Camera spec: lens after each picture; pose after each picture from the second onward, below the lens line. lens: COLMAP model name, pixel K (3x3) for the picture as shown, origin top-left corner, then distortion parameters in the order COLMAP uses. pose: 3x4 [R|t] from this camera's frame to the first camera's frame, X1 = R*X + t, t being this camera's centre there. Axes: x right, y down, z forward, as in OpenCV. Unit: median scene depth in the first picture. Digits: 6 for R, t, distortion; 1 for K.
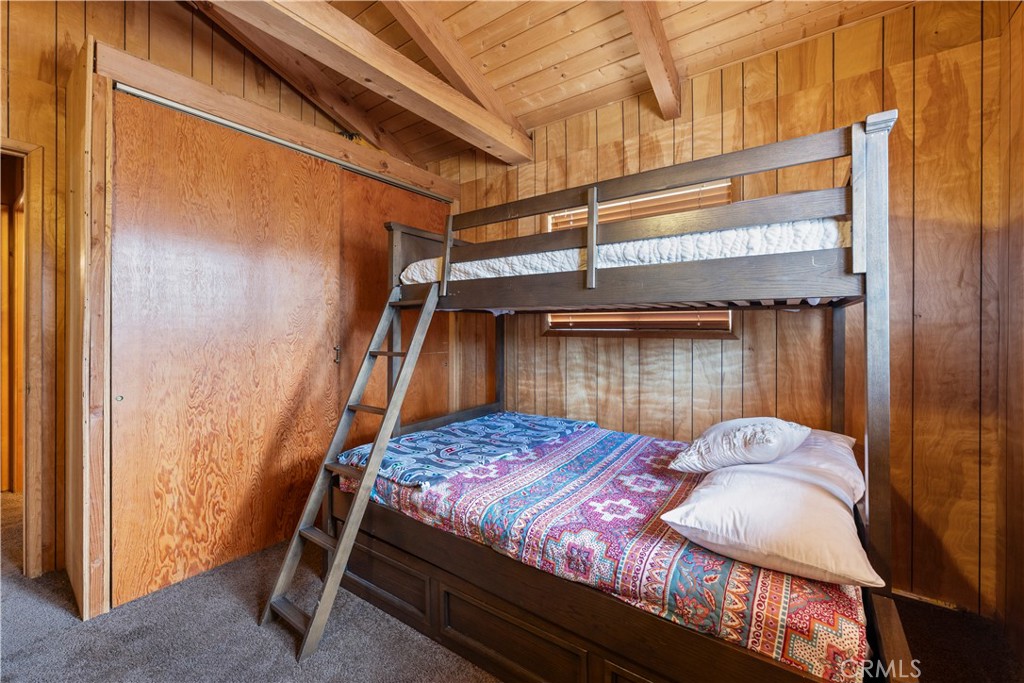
lens RADIAL K [[416.2, 0, 503.4], [0, 416.2, 322.5], [0, 0, 1]] dist [-0.001353, -0.000301]
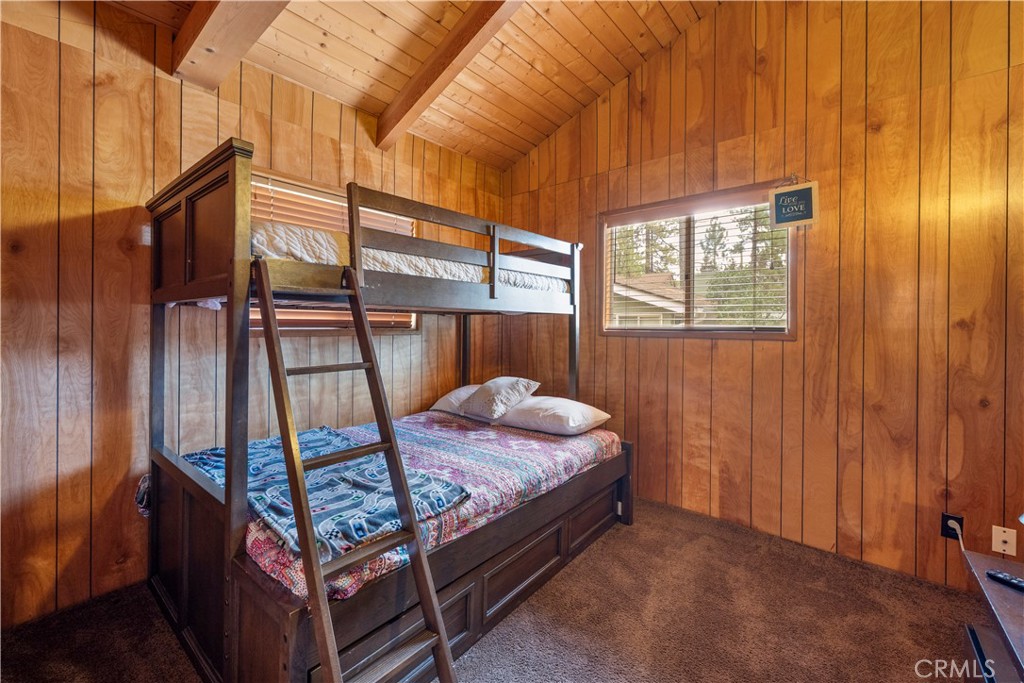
lens RADIAL K [[416.2, 0, 503.4], [0, 416.2, 322.5], [0, 0, 1]] dist [-0.001353, -0.000301]
pose [[0.078966, 0.005365, 0.996863, -0.911131], [-0.016248, 0.999860, -0.004094, 0.000706], [-0.996745, -0.015873, 0.079042, 0.681145]]
